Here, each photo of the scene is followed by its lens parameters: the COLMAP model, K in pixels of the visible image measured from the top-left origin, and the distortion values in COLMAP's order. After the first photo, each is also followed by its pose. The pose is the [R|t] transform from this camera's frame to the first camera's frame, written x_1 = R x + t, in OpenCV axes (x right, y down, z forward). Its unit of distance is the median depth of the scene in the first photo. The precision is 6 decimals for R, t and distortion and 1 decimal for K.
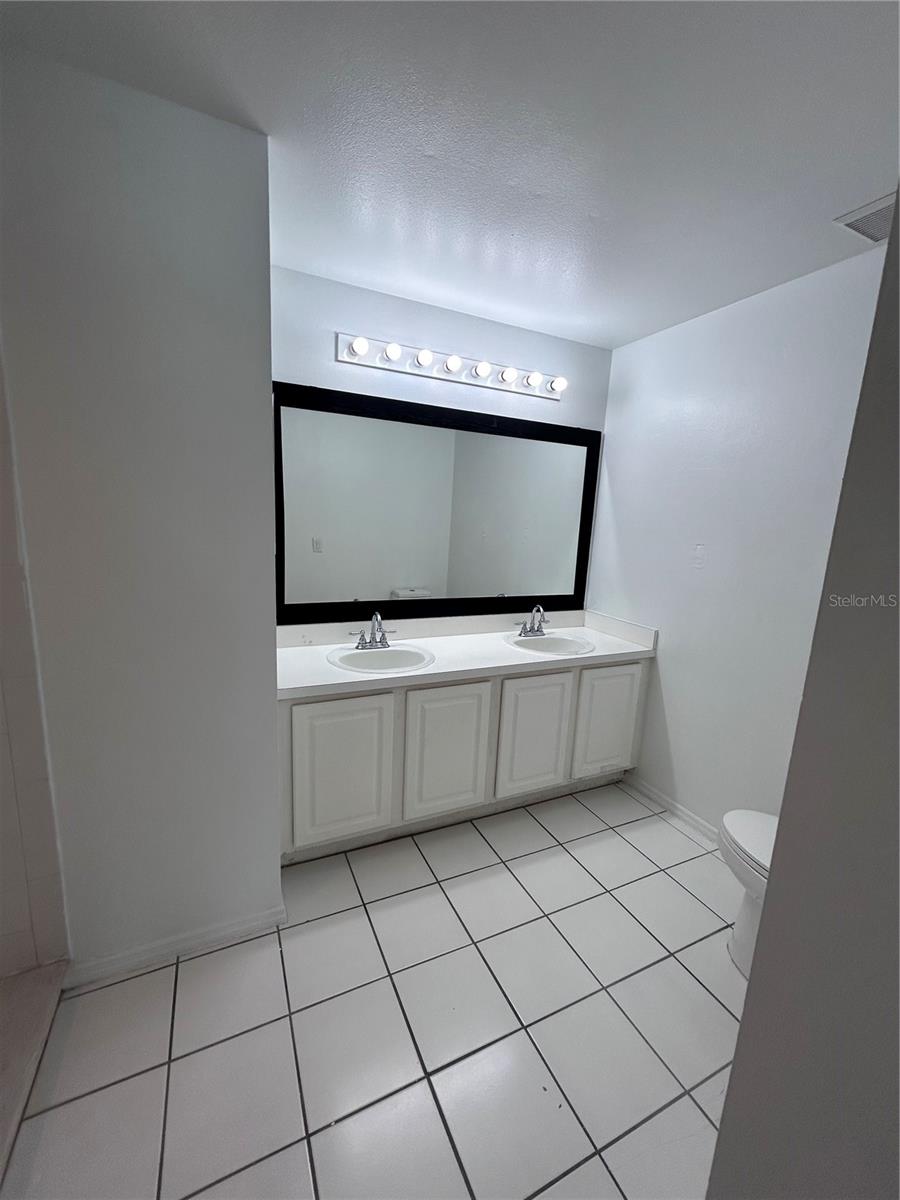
lens RADIAL K [[482.2, 0, 452.5], [0, 482.2, 601.2], [0, 0, 1]] dist [-0.000625, 0.000352]
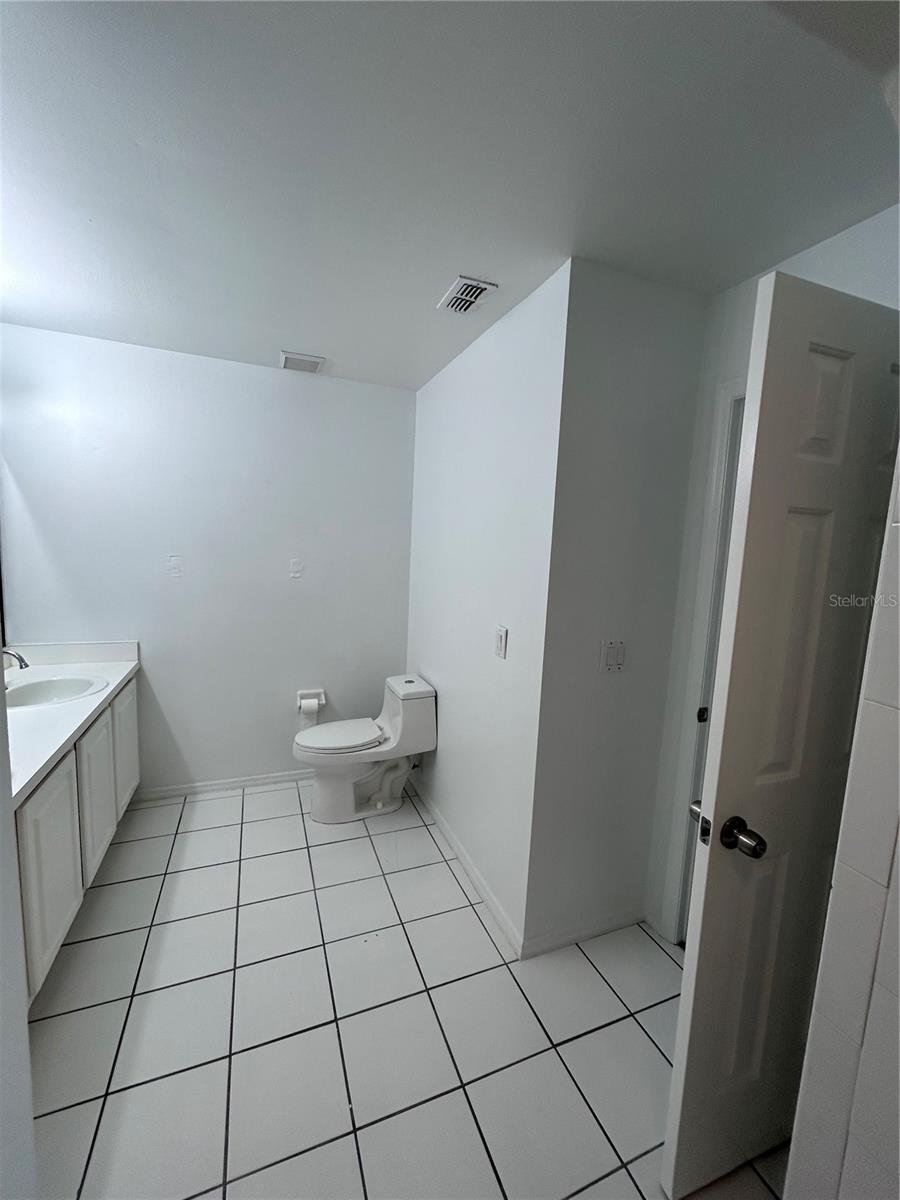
lens RADIAL K [[482.2, 0, 452.5], [0, 482.2, 601.2], [0, 0, 1]] dist [-0.000625, 0.000352]
pose [[0.065203, -0.166743, 0.983842, -0.567864], [0.124508, 0.979595, 0.157771, -0.109938], [-0.990074, 0.112209, 0.084633, 0.265576]]
